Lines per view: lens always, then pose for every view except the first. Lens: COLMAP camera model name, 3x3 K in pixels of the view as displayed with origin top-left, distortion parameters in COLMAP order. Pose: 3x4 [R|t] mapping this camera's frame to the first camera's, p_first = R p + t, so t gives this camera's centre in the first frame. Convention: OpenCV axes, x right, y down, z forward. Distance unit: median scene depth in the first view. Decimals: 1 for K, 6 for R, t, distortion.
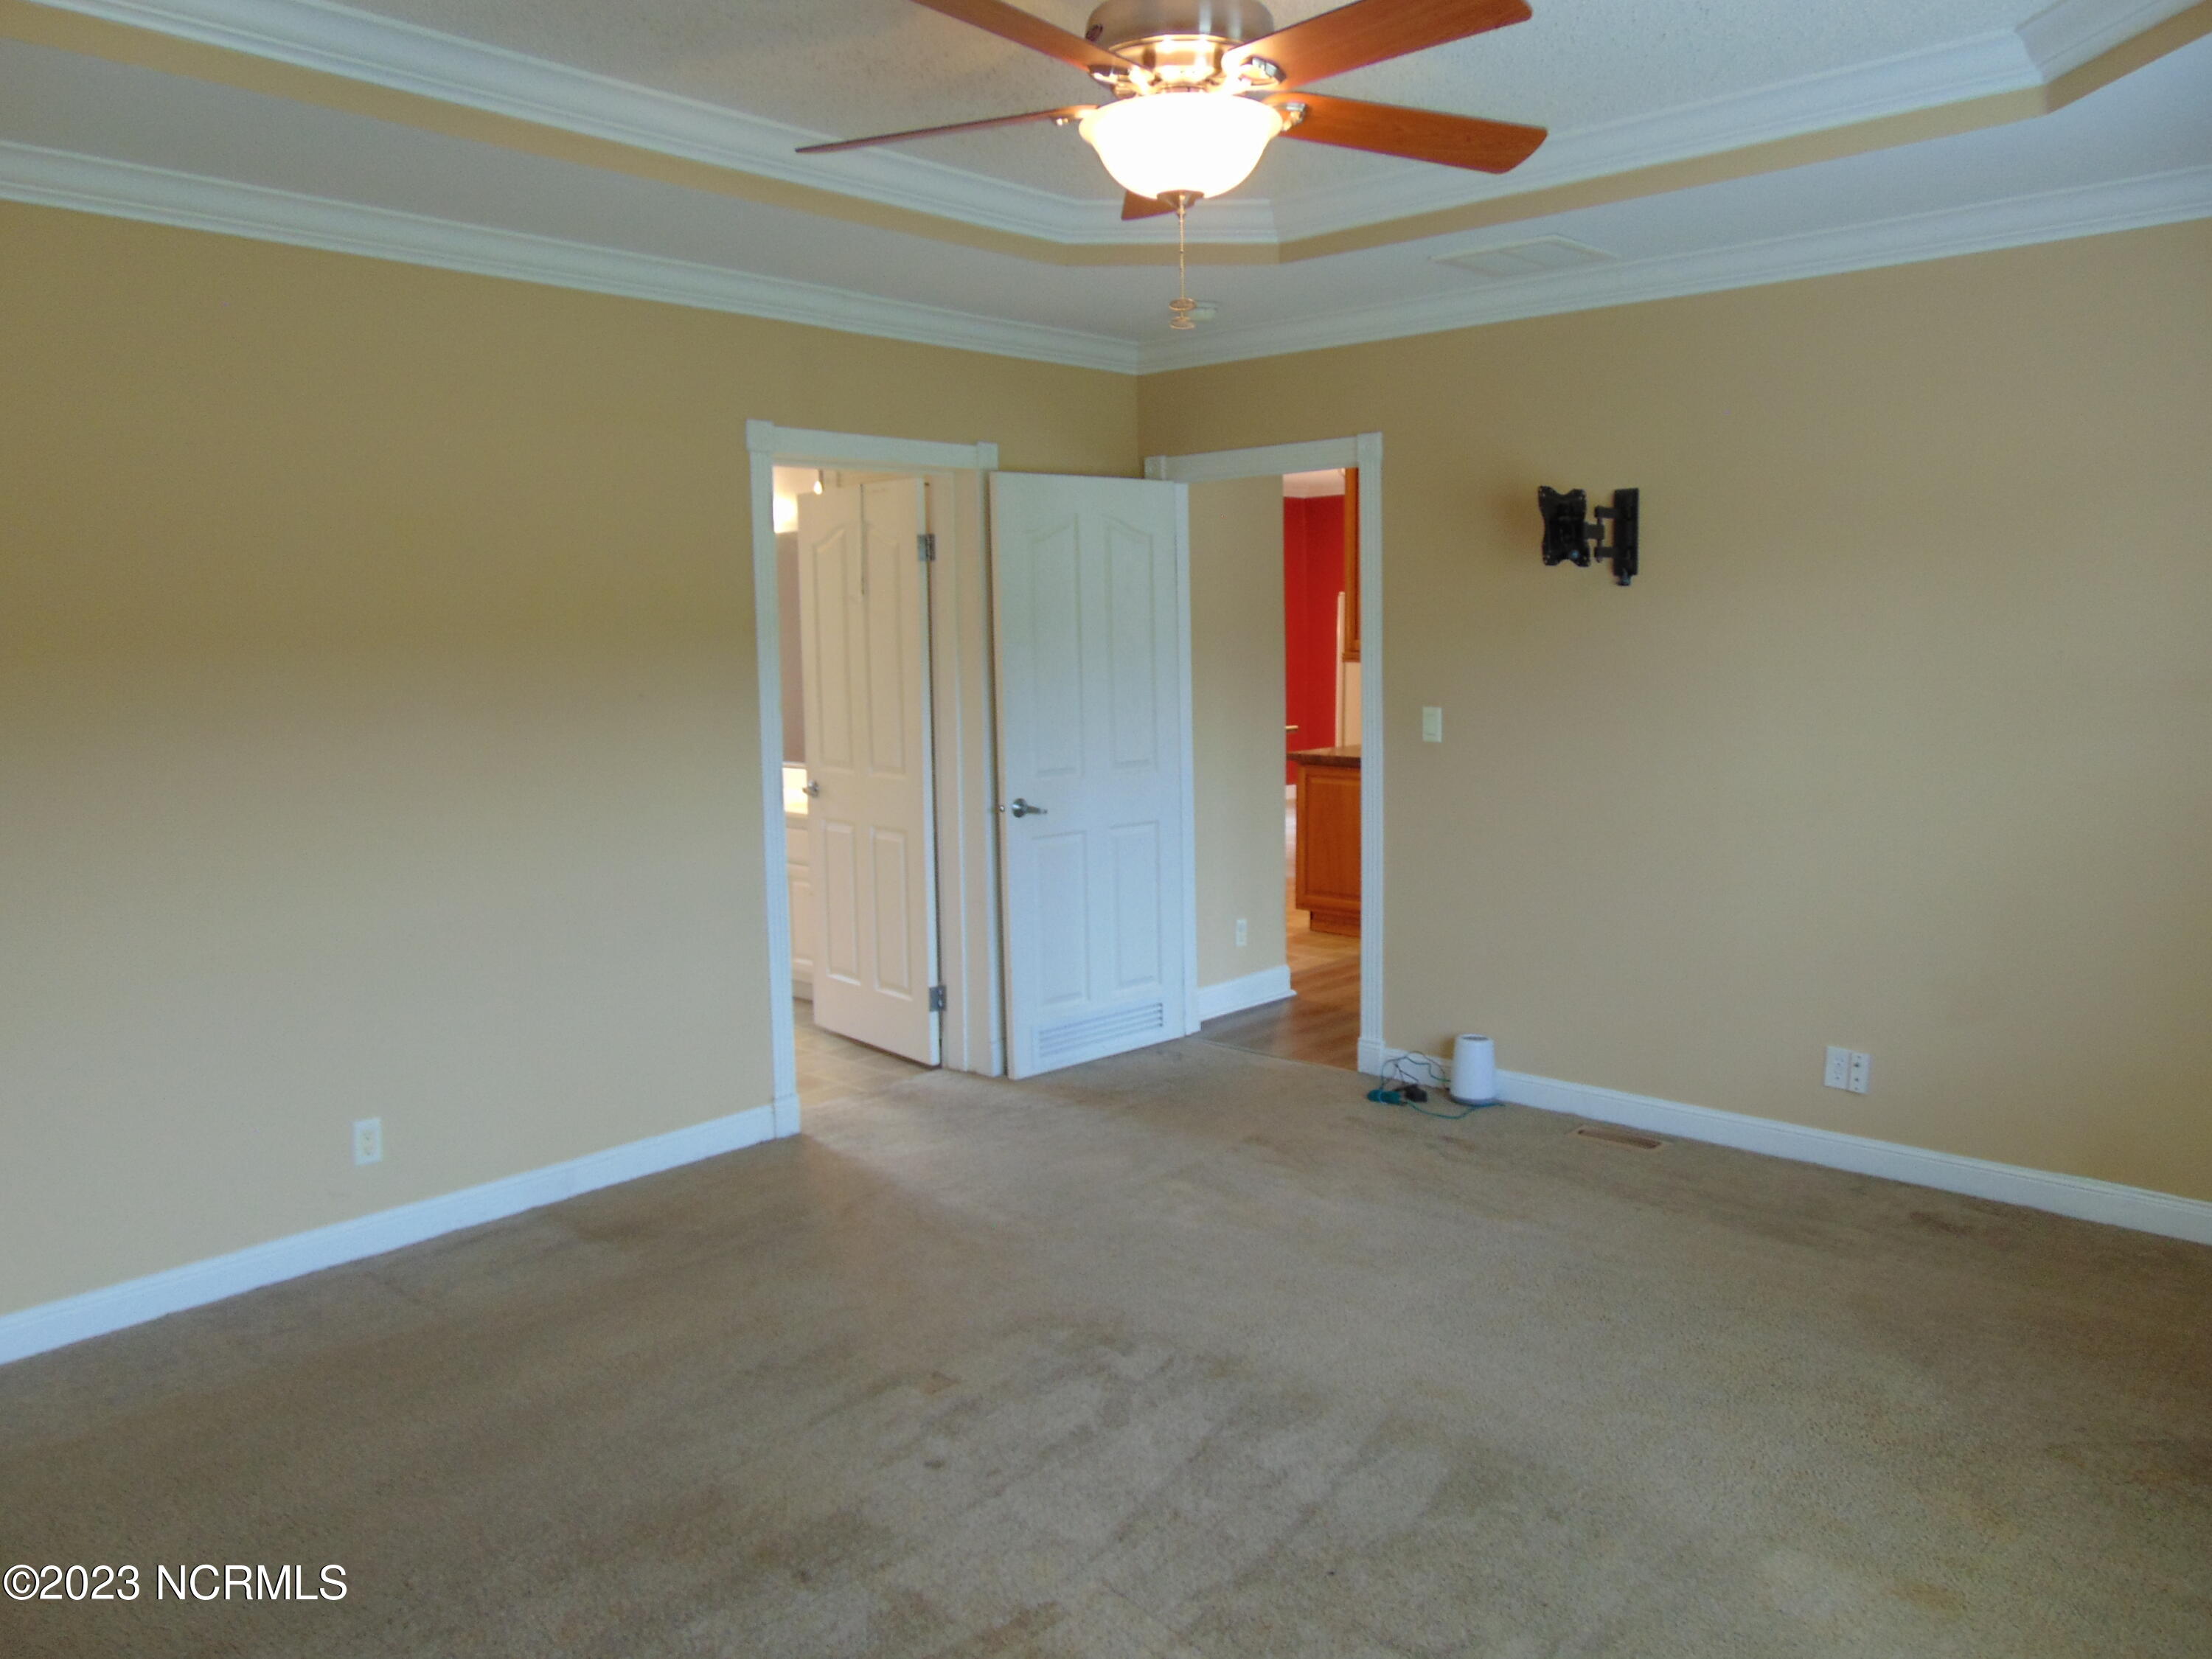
lens RADIAL K [[1655.0, 0, 1110.4], [0, 1655.0, 821.5], [0, 0, 1]] dist [-0.038288, 0.079148]
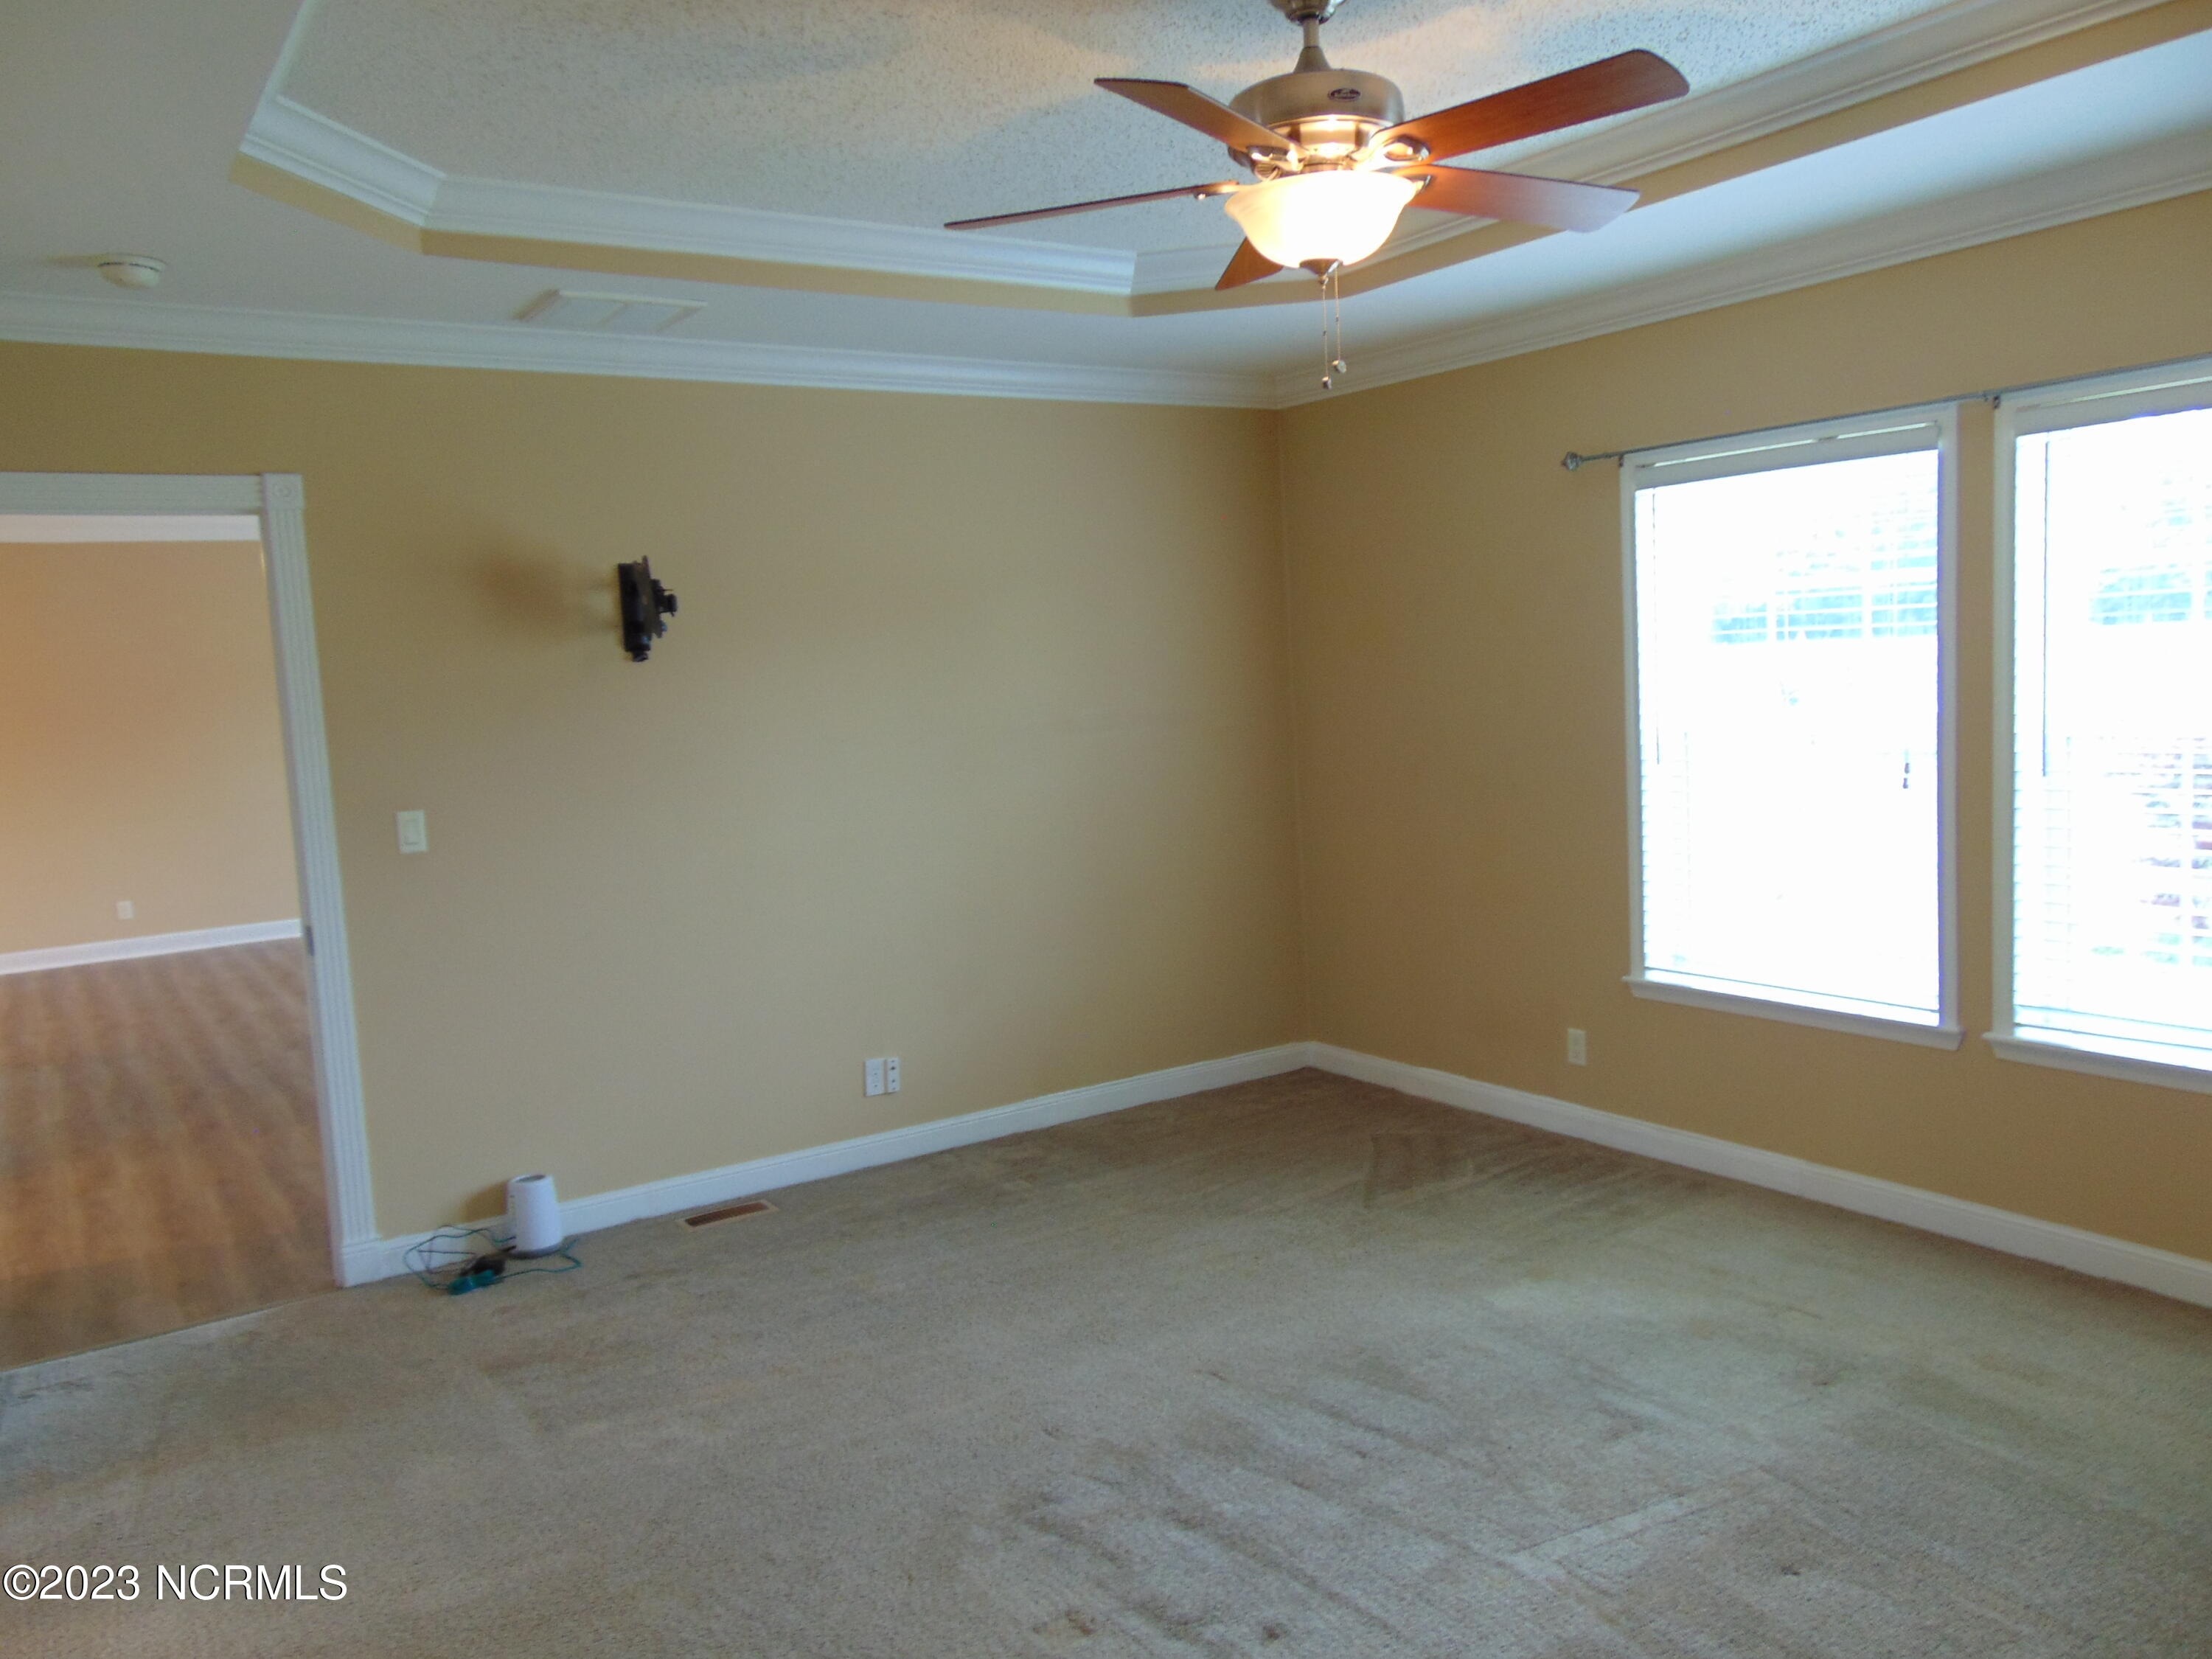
lens RADIAL K [[1668.2, 0, 1065.4], [0, 1668.2, 830.8], [0, 0, 1]] dist [-0.035582, 0.092085]
pose [[0.241909, -0.092351, 0.965894, -0.604340], [0.162023, 0.985329, 0.053630, -0.057293], [-0.956676, 0.143524, 0.253323, 0.532211]]
